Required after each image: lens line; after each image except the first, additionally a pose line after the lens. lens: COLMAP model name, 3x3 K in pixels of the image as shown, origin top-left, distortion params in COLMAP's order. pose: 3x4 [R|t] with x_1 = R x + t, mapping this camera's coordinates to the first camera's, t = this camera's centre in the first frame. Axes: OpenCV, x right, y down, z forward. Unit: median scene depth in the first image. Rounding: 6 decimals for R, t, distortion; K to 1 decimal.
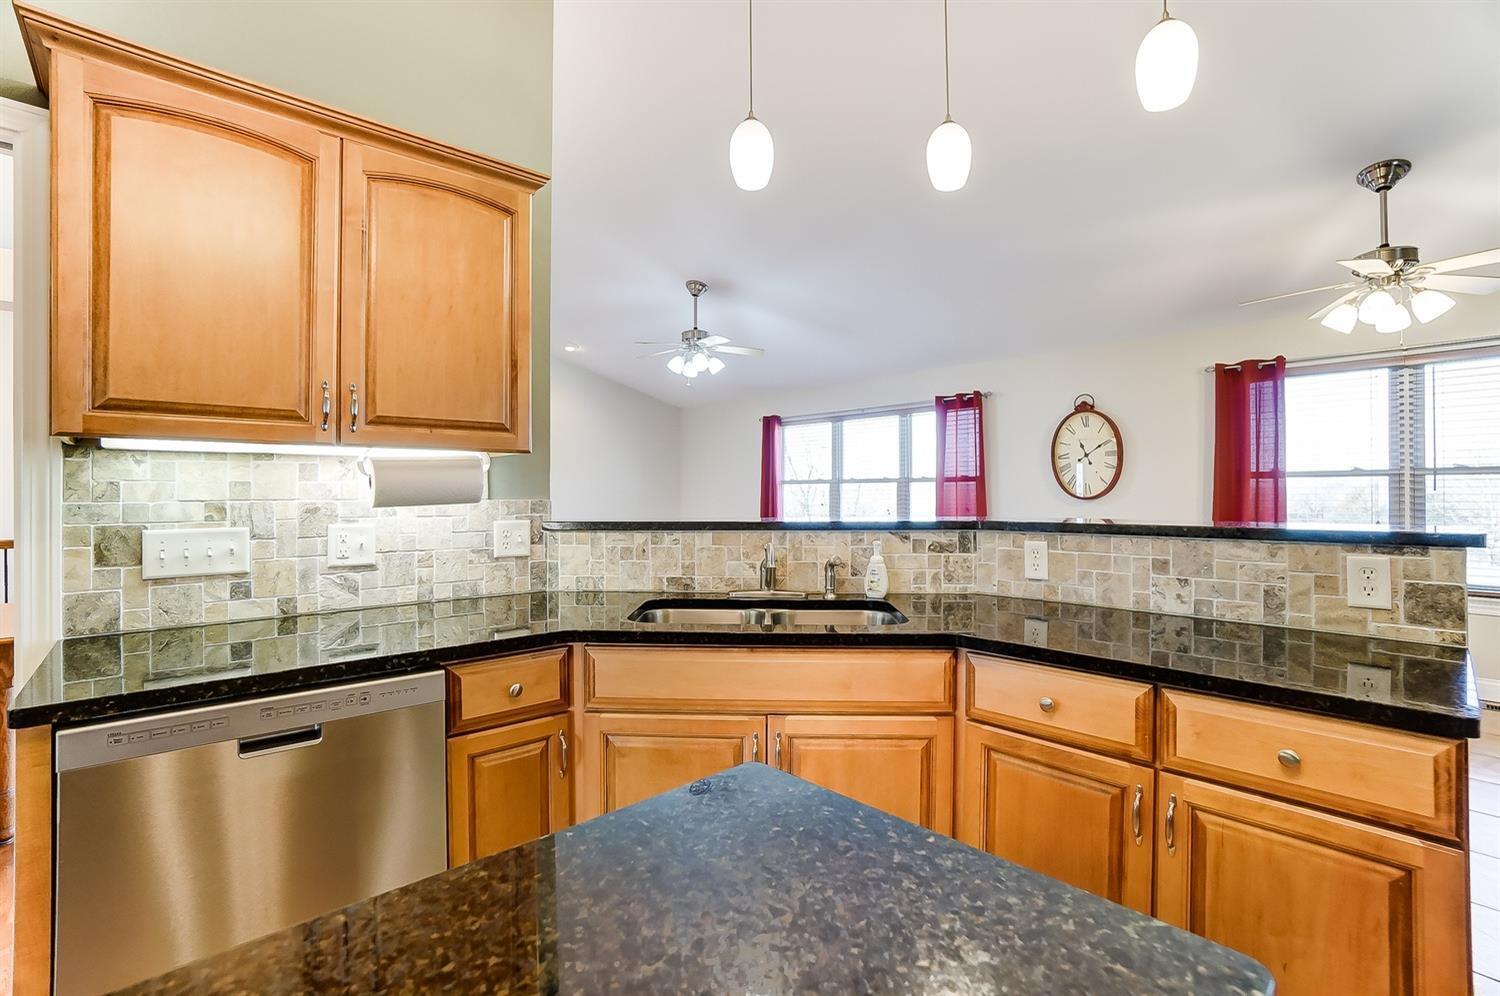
lens RADIAL K [[681.4, 0, 780.4], [0, 681.4, 489.9], [0, 0, 1]] dist [-0.039898, 0.012379]
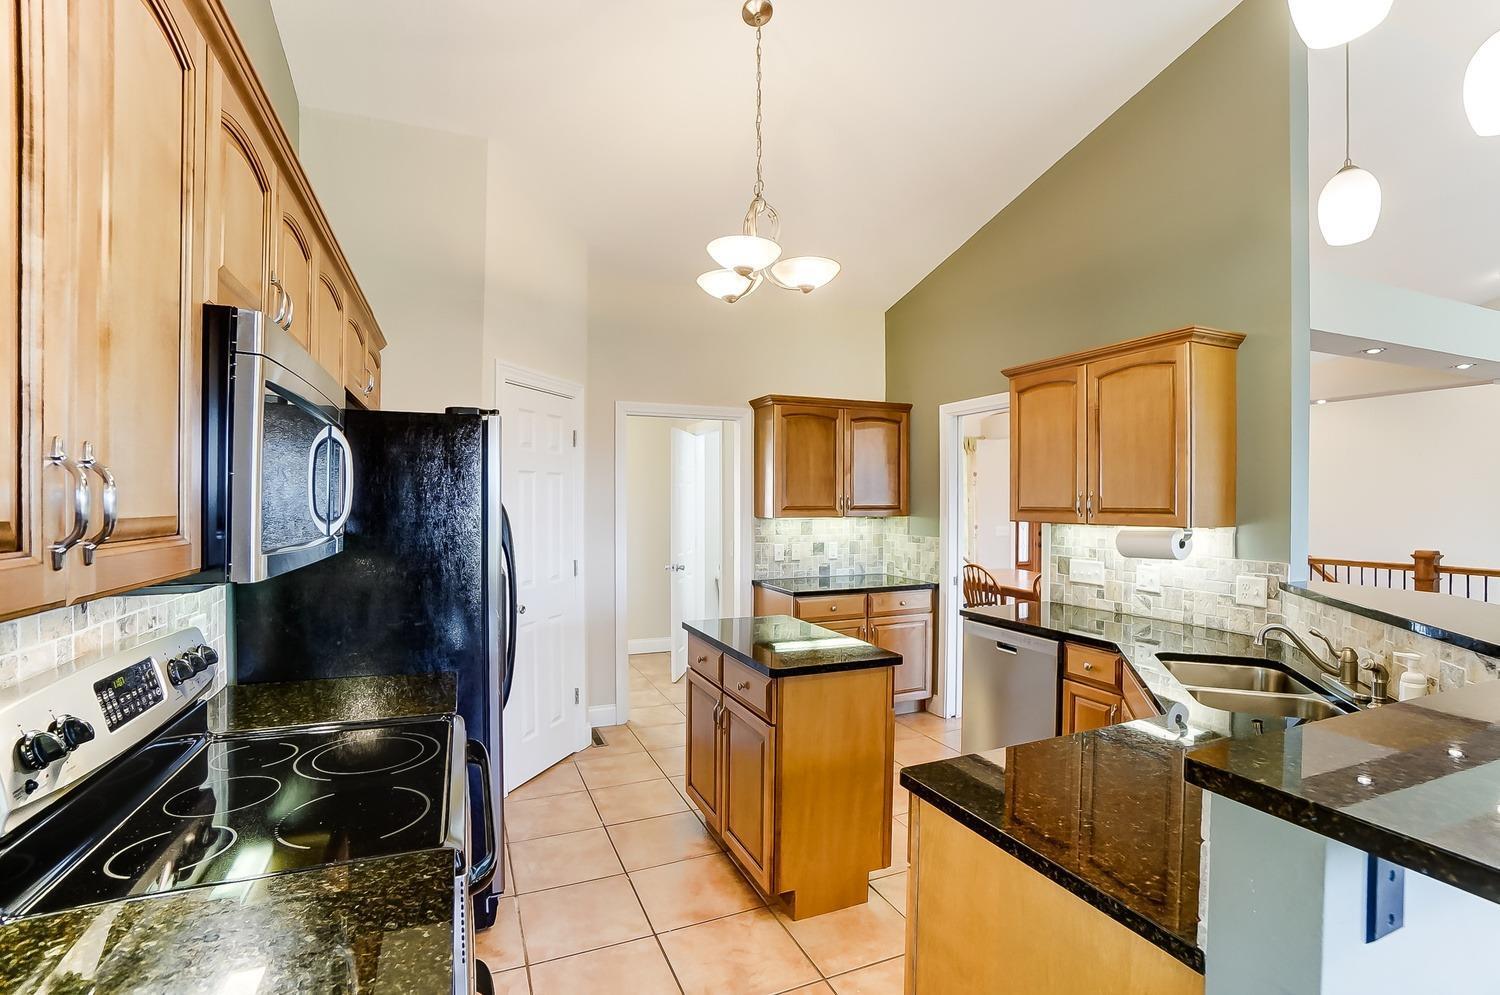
lens RADIAL K [[681.4, 0, 744.8], [0, 681.4, 502.7], [0, 0, 1]] dist [-0.039898, 0.012379]
pose [[-0.334957, -0.001672, -0.942232, 1.362893], [-0.009182, 0.999957, 0.001489, -0.107945], [0.942189, 0.009150, -0.334958, 0.652258]]
